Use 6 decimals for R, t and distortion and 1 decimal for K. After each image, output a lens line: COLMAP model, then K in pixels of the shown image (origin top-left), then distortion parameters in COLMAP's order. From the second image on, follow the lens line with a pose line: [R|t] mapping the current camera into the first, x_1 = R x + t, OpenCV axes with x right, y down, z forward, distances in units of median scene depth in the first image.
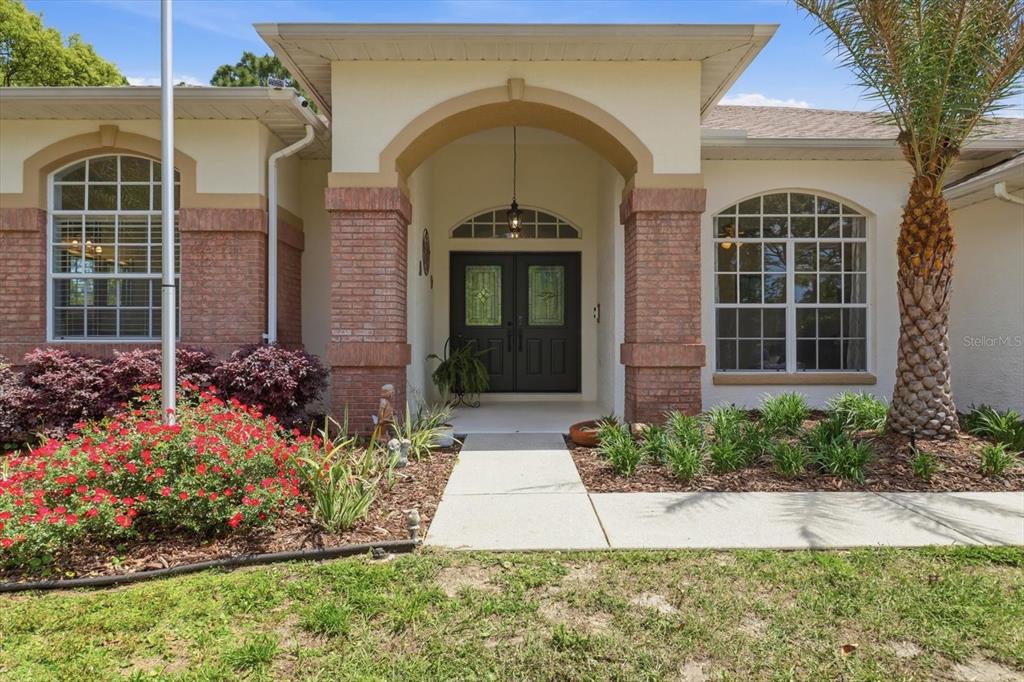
lens RADIAL K [[571.8, 0, 512.0], [0, 571.8, 341.0], [0, 0, 1]] dist [0.002695, 0.000350]
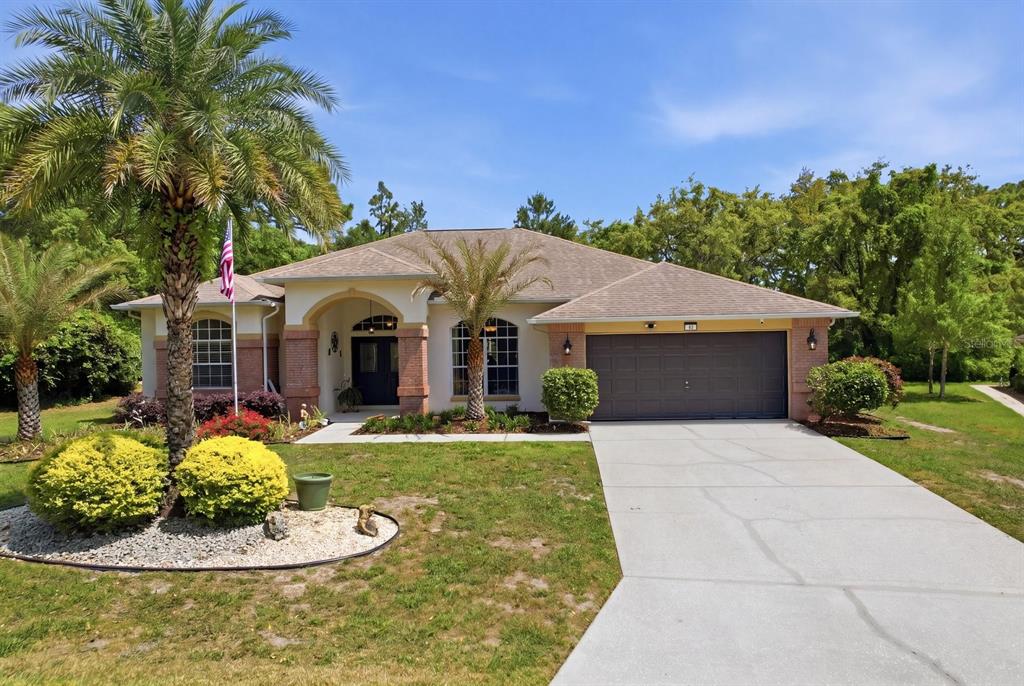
lens RADIAL K [[566.9, 0, 512.0], [0, 566.9, 343.0], [0, 0, 1]] dist [-0.057484, 0.042218]
pose [[0.999664, -0.013770, -0.021963, 0.587297], [0.013602, 0.999877, -0.007758, -0.124842], [0.022067, 0.007457, 0.999729, -1.177248]]
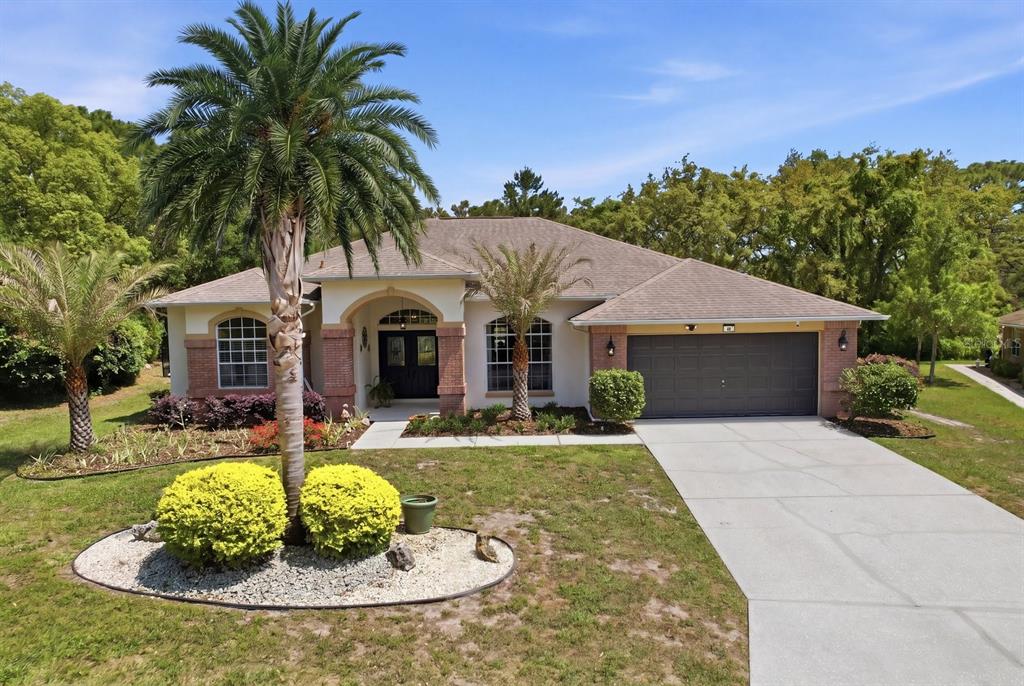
lens RADIAL K [[566.9, 0, 512.0], [0, 566.9, 343.0], [0, 0, 1]] dist [-0.057484, 0.042218]
pose [[0.999464, -0.013891, 0.029659, 0.352778], [0.012499, 0.998835, 0.046607, -0.227934], [-0.030271, -0.046211, 0.998473, -1.192444]]
